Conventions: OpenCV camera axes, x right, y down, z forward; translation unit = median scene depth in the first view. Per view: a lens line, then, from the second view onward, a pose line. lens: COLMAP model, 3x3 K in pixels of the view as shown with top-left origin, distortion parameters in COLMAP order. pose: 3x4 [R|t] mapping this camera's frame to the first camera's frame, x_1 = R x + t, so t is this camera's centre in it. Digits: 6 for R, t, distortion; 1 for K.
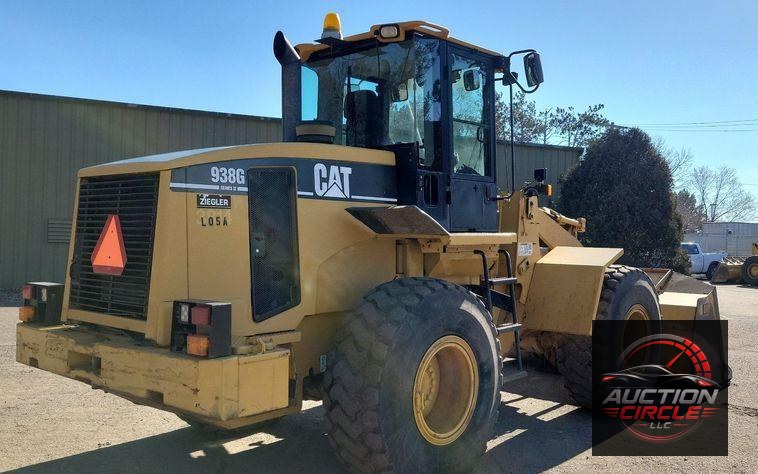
lens RADIAL K [[710.8, 0, 379.0], [0, 710.8, 237.0], [0, 0, 1]] dist [0.007668, 0.001911]
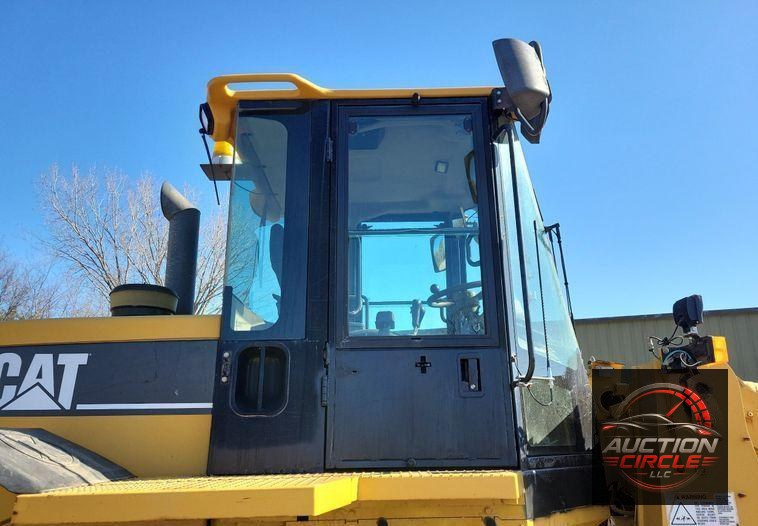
lens RADIAL K [[583.7, 0, 379.0], [0, 583.7, 263.0], [0, 0, 1]] dist [0.040880, -0.006896]
pose [[0.657377, -0.235637, -0.715772, 0.468666], [0.010408, 0.952601, -0.304044, -0.021807], [0.753490, 0.192422, 0.628671, 0.878904]]
